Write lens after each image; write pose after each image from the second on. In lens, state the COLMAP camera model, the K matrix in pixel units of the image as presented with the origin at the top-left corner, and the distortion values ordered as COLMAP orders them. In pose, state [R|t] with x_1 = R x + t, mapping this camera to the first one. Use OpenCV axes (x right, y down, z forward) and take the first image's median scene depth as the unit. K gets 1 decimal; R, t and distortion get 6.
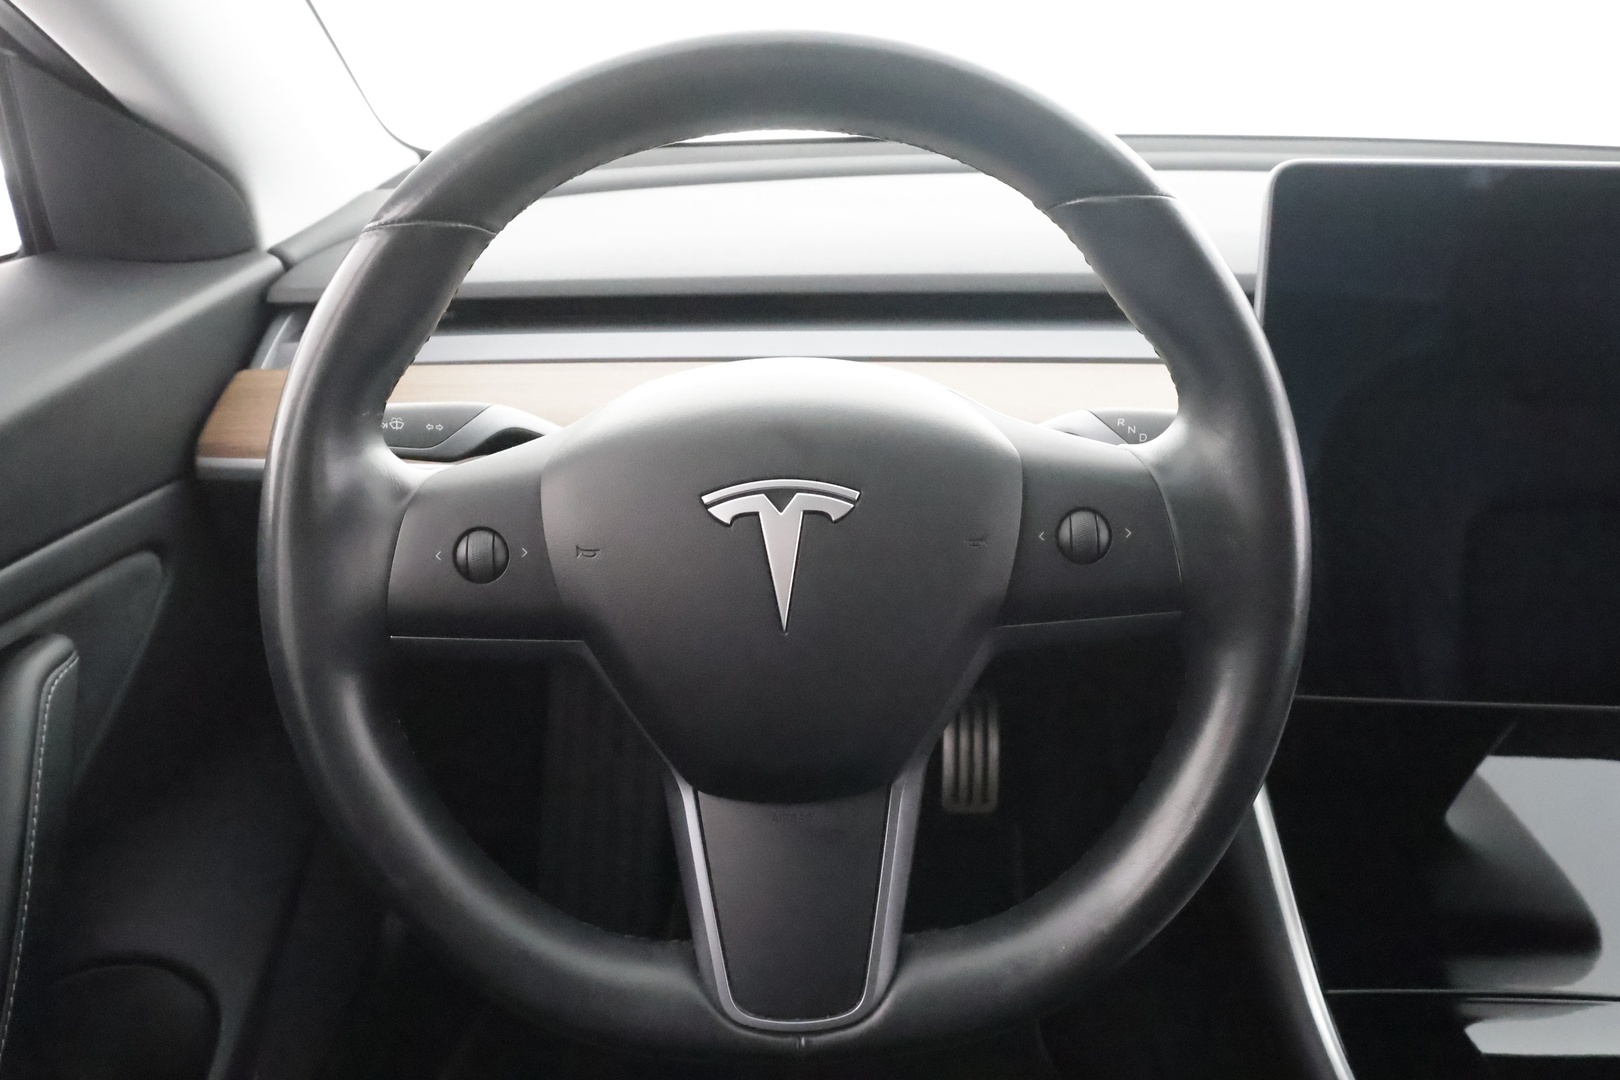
lens RADIAL K [[1323.3, 0, 799.9], [0, 1323.3, 517.8], [0, 0, 1]] dist [-0.002481, 0.009675]
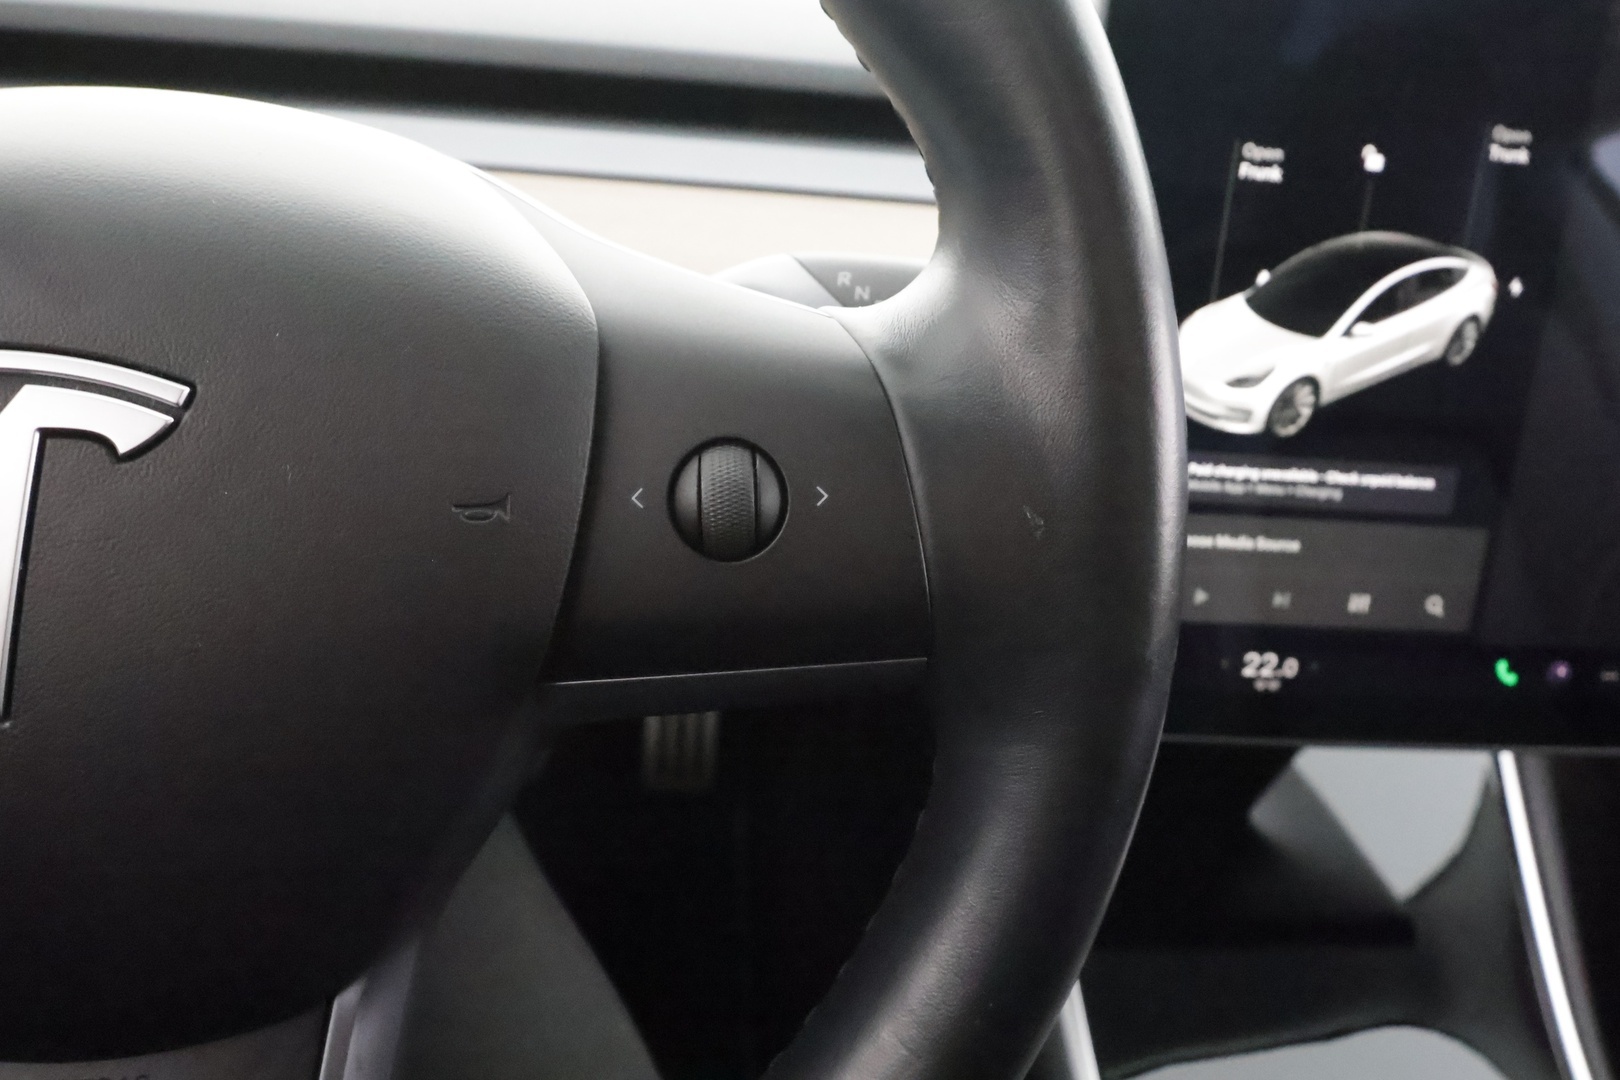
lens RADIAL K [[1317.1, 0, 799.3], [0, 1317.1, 518.7], [0, 0, 1]] dist [-0.022485, 0.023100]
pose [[0.986577, 0.021121, 0.161924, 0.163484], [-0.034715, 0.996061, 0.081590, -0.017932], [-0.159563, -0.086116, 0.983424, 0.537958]]
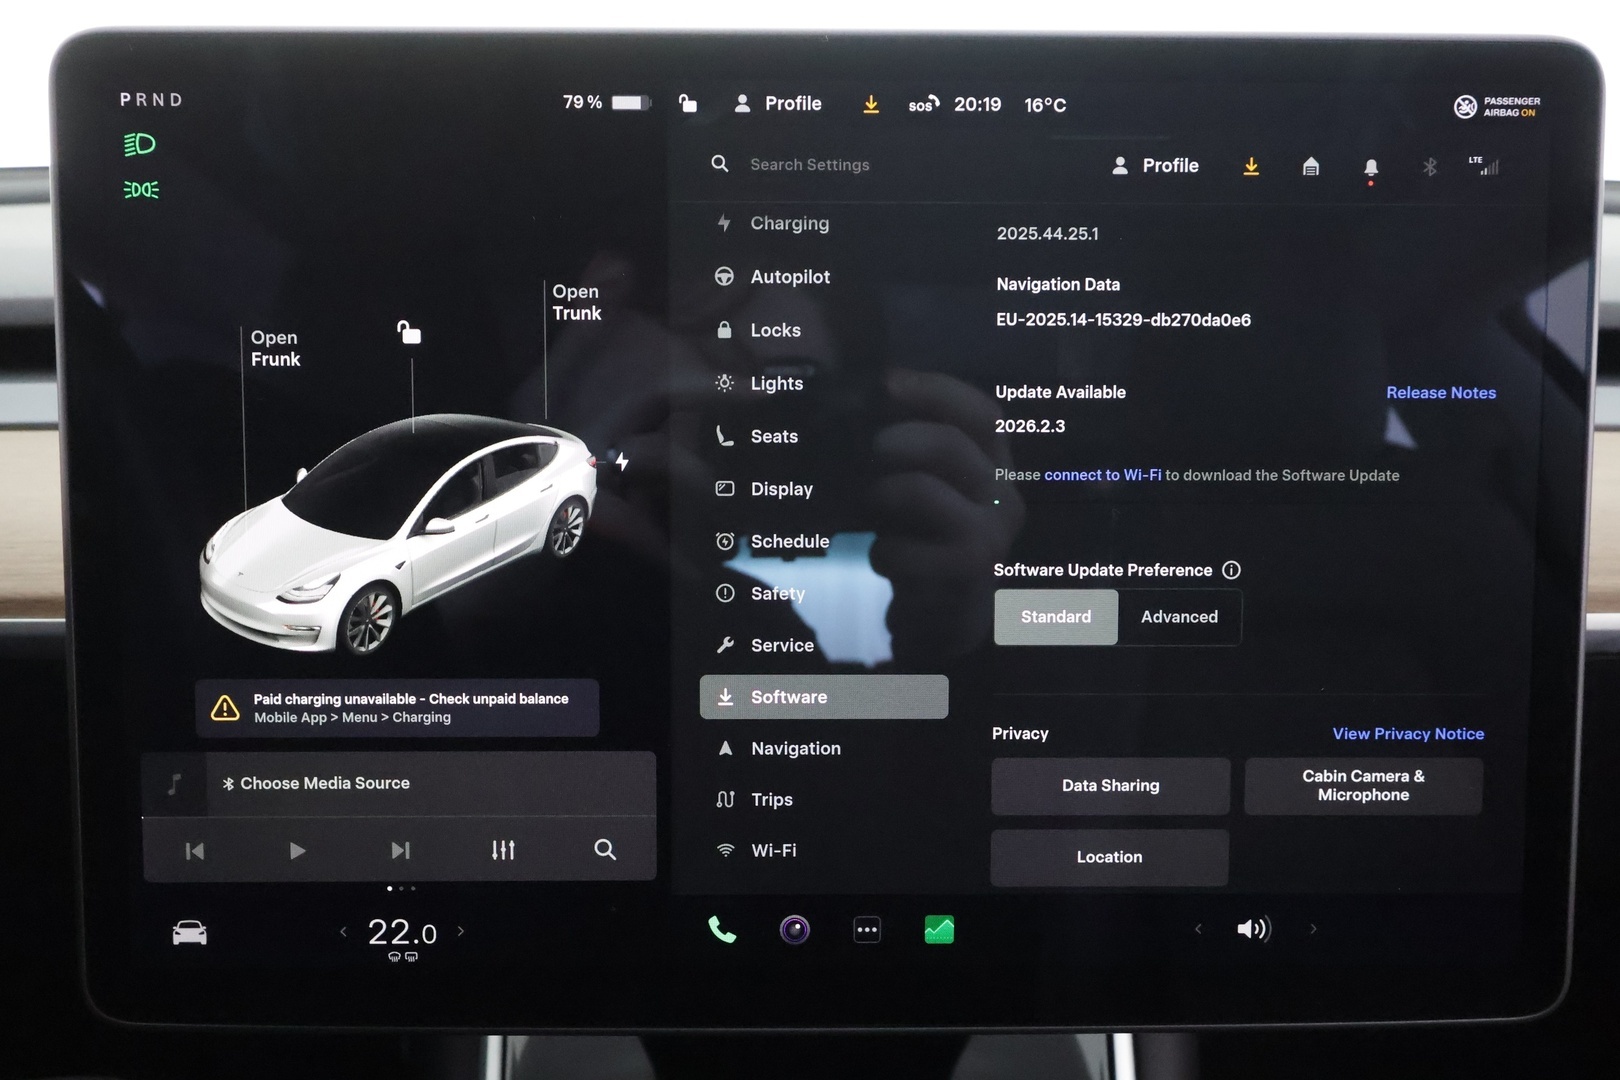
lens RADIAL K [[1366.3, 0, 798.0], [0, 1366.3, 522.5], [0, 0, 1]] dist [0.004077, -0.002206]
pose [[0.999512, -0.027491, 0.014828, 0.801276], [0.028975, 0.993345, -0.111468, 0.005024], [-0.011665, 0.111844, 0.993657, 0.563226]]
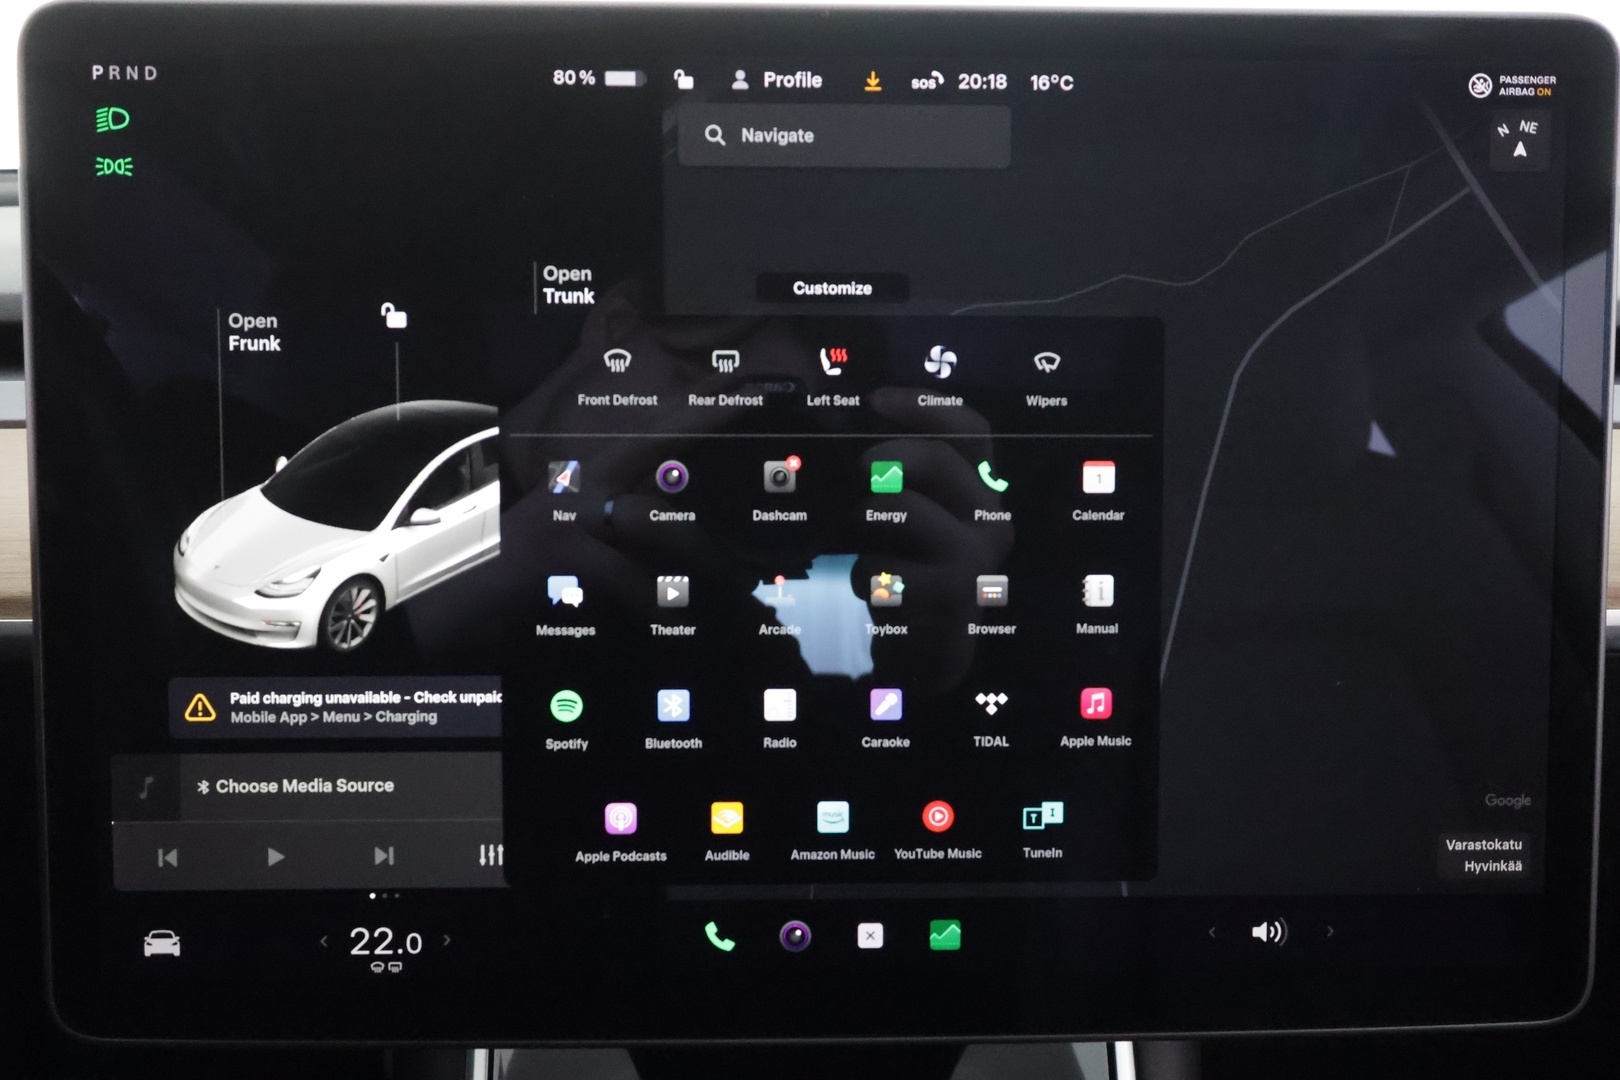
lens RADIAL K [[1323.3, 0, 774.8], [0, 1323.3, 532.9], [0, 0, 1]] dist [-0.002481, 0.009675]
pose [[0.999070, -0.029269, 0.031649, 0.778754], [0.032965, 0.991811, -0.123387, 0.017429], [-0.027778, 0.124315, 0.991854, 0.612276]]
